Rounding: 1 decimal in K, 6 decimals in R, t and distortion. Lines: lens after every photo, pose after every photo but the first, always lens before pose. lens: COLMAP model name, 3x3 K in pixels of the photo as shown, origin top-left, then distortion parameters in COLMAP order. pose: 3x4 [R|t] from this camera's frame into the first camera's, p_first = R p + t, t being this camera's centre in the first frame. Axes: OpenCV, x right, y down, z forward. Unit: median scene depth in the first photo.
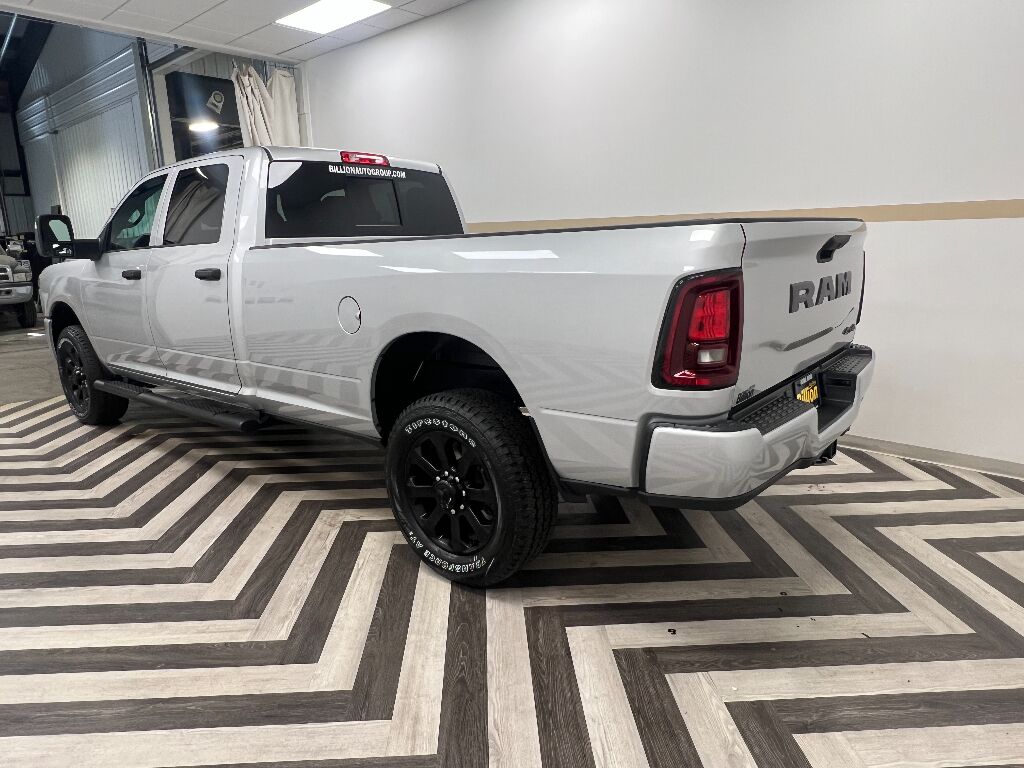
lens RADIAL K [[658.4, 0, 512.0], [0, 658.4, 384.0], [0, 0, 1]] dist [-0.002225, 0.025499]
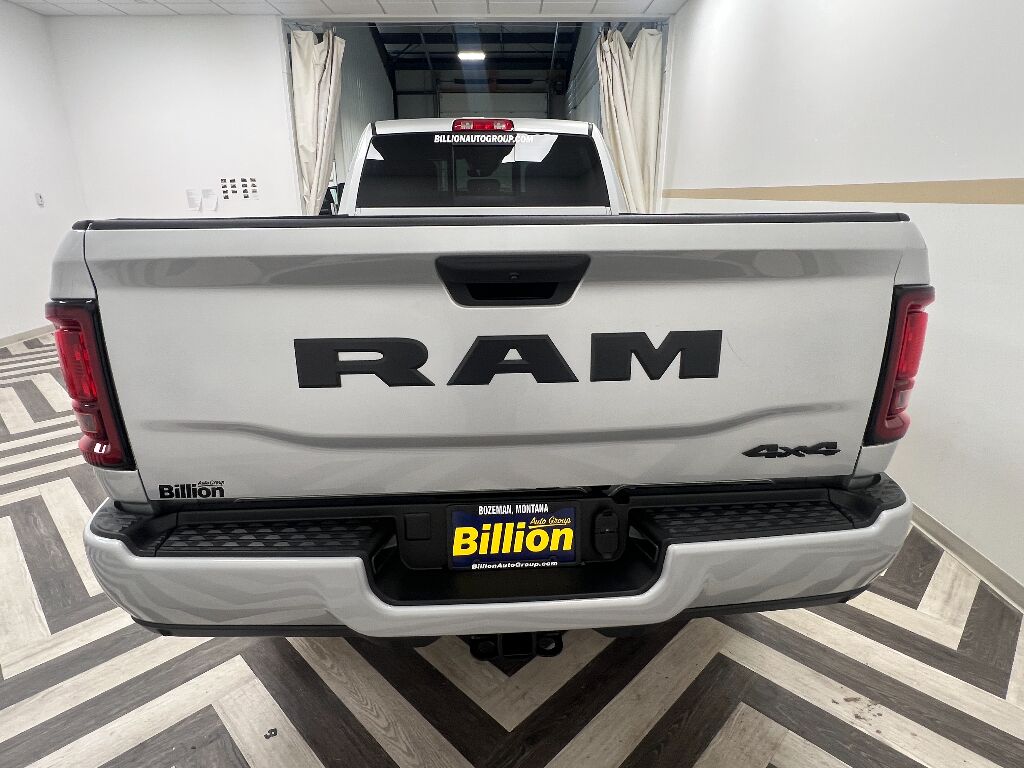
lens RADIAL K [[582.8, 0, 512.0], [0, 582.8, 384.0], [0, 0, 1]] dist [0.003452, 0.000813]
pose [[0.679441, 0.243548, -0.692130, 0.512530], [-0.171558, 0.969888, 0.172873, -0.129800], [0.713391, 0.001284, 0.700765, 0.435827]]
